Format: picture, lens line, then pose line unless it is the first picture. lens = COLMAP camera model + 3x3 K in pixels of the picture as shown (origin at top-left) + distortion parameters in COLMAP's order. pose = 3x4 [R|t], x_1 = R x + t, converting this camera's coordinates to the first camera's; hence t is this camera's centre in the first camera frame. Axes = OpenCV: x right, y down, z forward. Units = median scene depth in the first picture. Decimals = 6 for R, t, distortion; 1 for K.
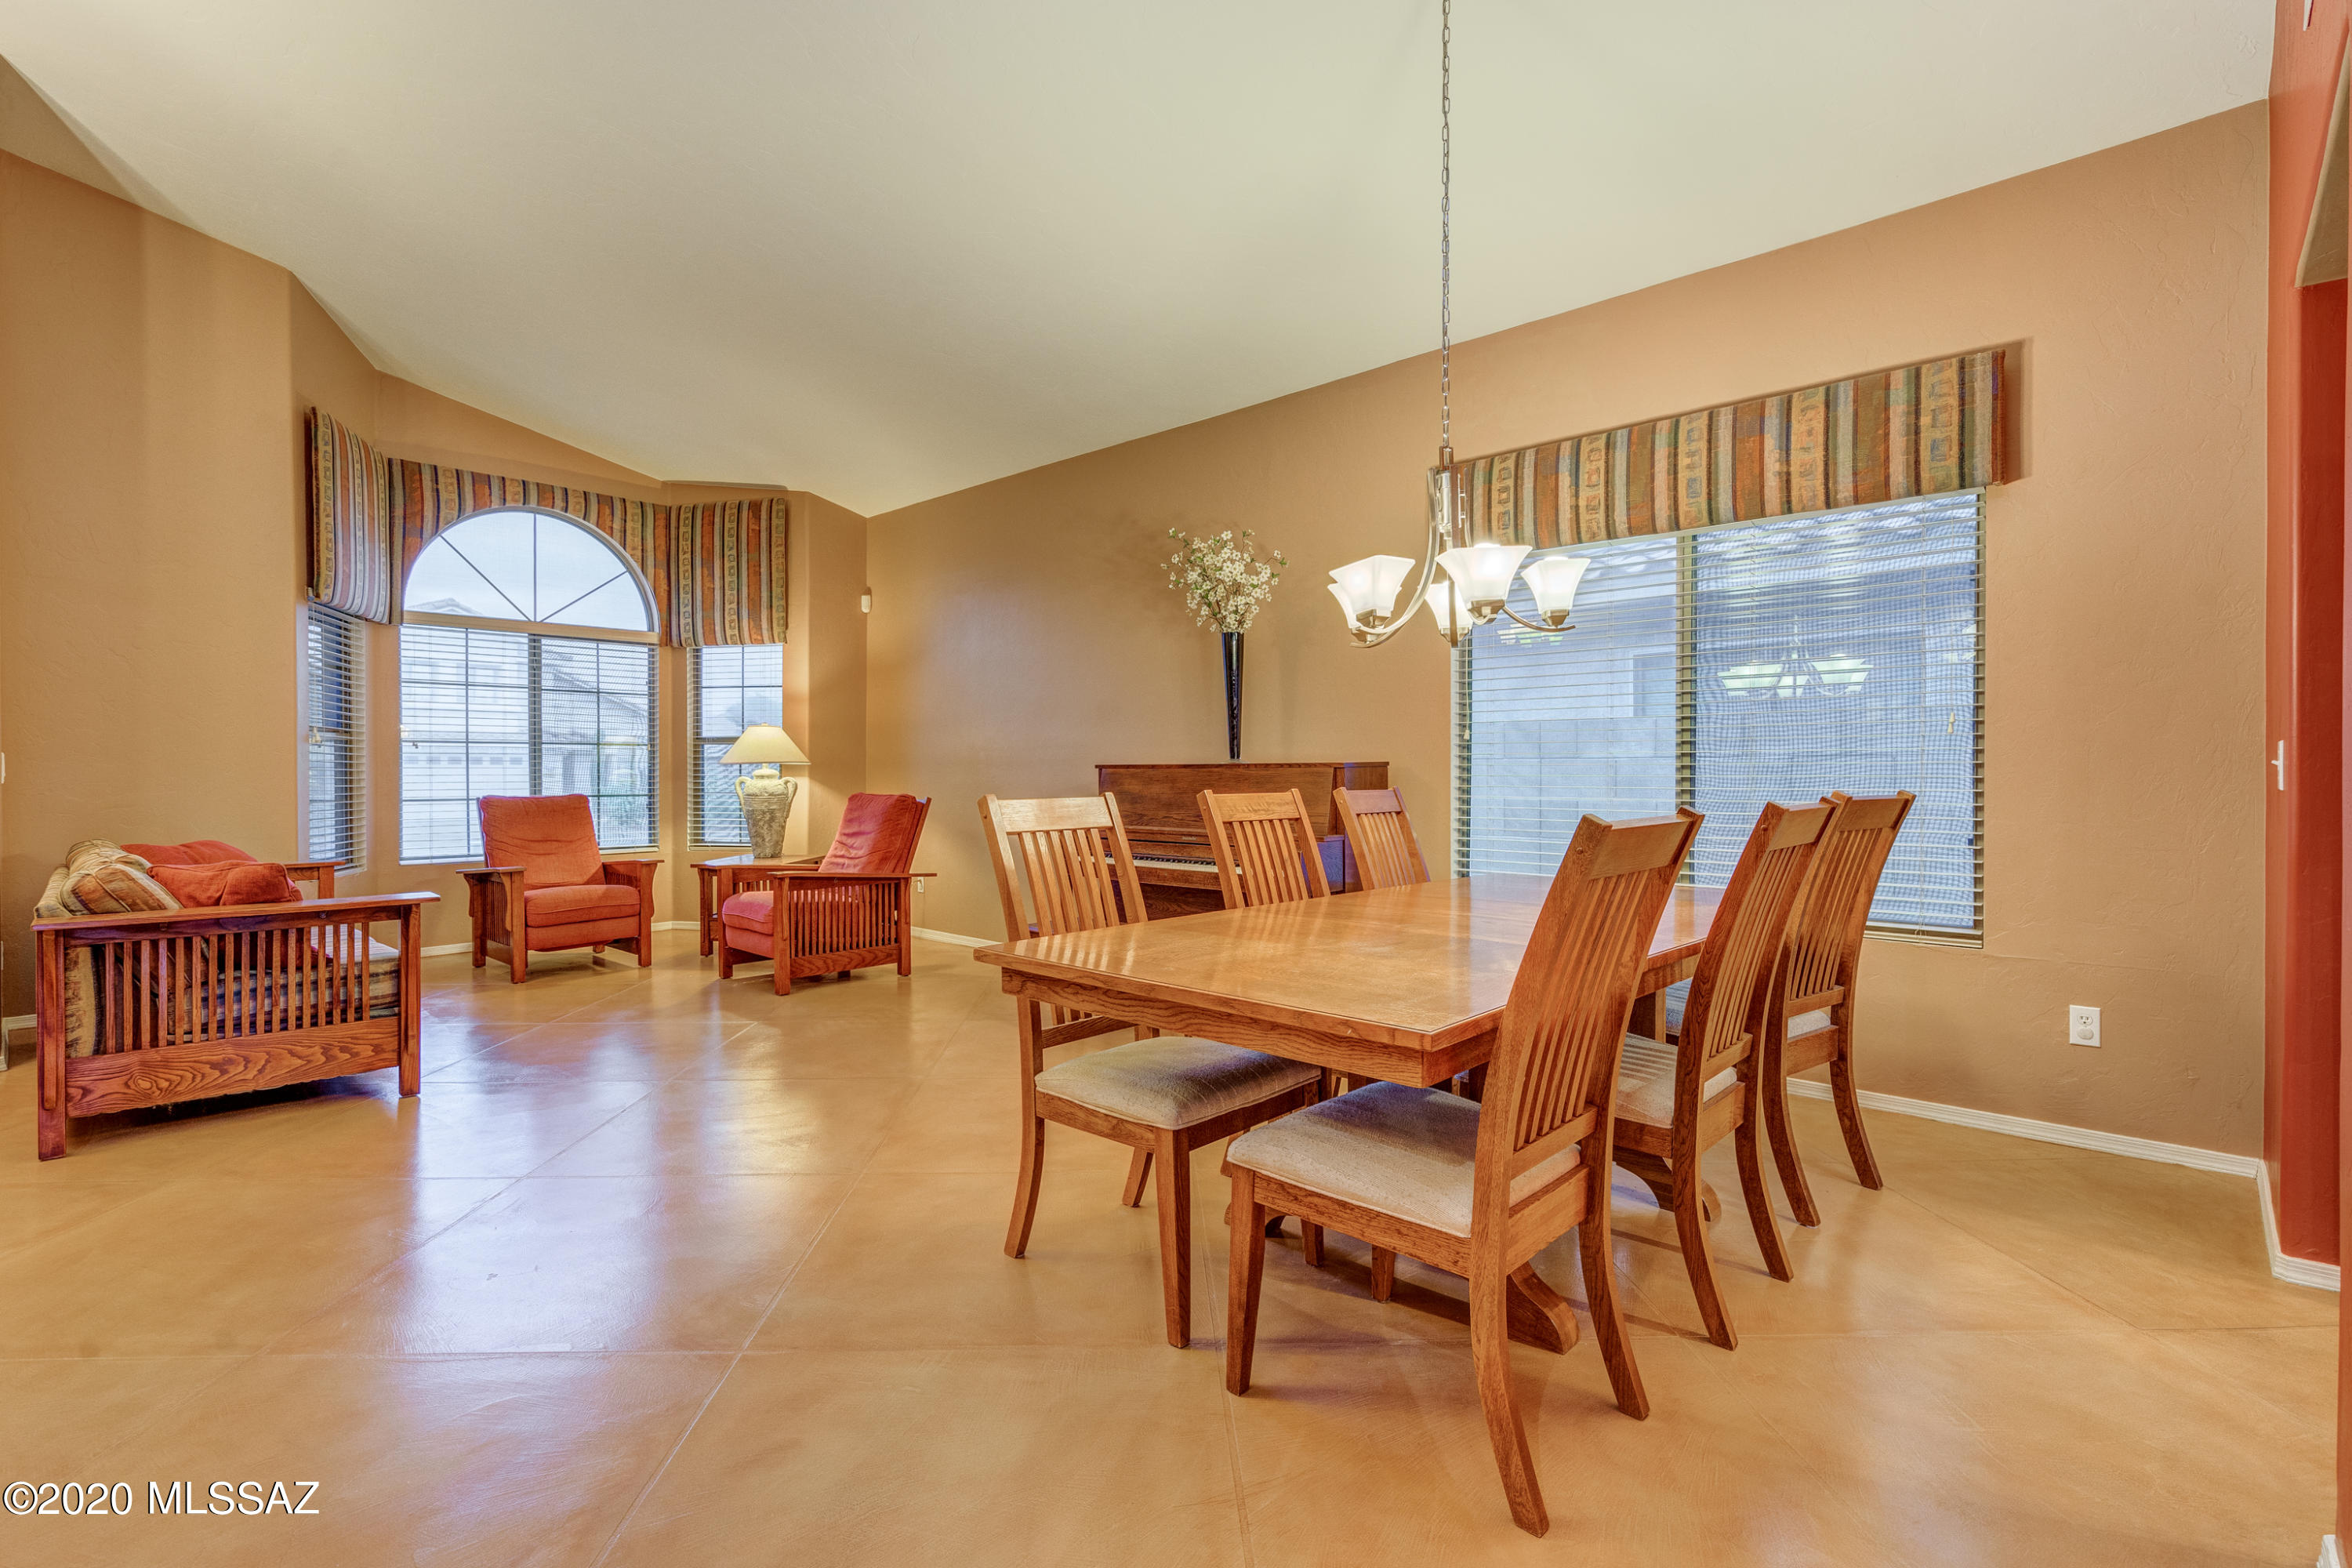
lens RADIAL K [[1076.7, 0, 1176.8], [0, 1076.7, 771.9], [0, 0, 1]] dist [-0.002644, -0.000921]
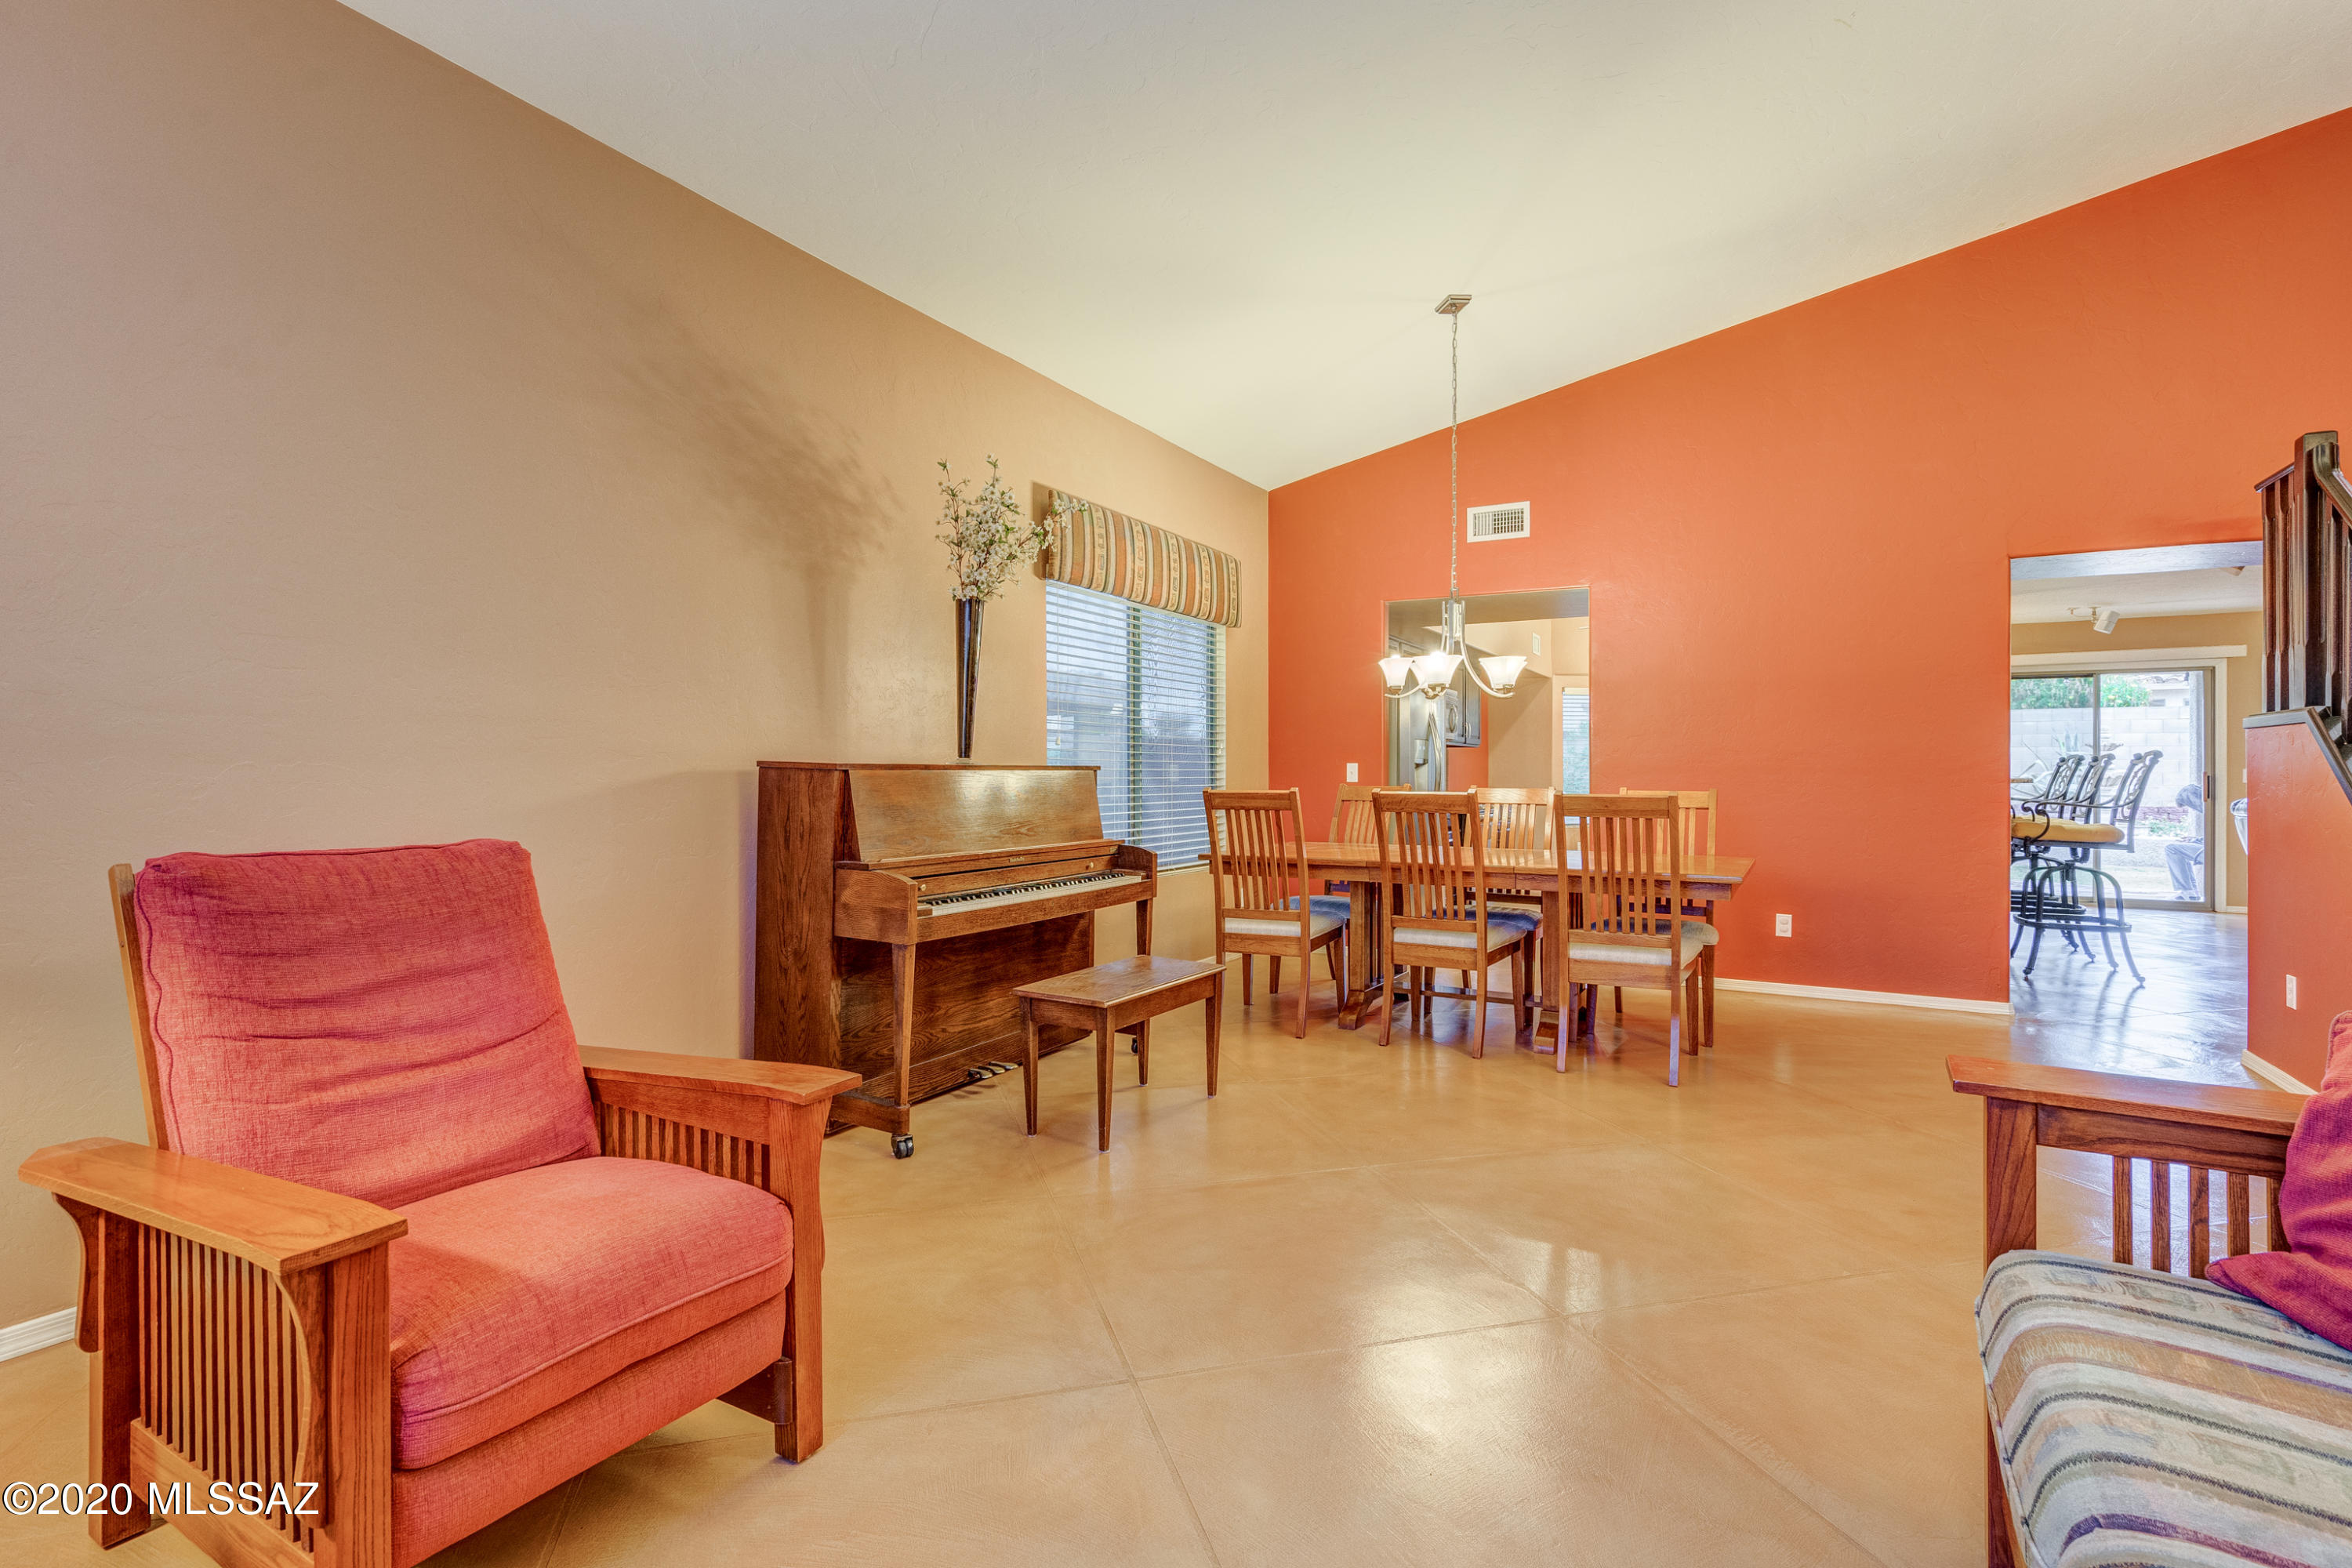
lens RADIAL K [[1076.7, 0, 1172.8], [0, 1076.7, 783.1], [0, 0, 1]] dist [-0.002644, -0.000921]
pose [[-0.210421, -0.001315, 0.977610, -0.652546], [0.007835, 0.999965, 0.003031, 0.003952], [-0.977579, 0.008297, -0.210403, 0.884782]]
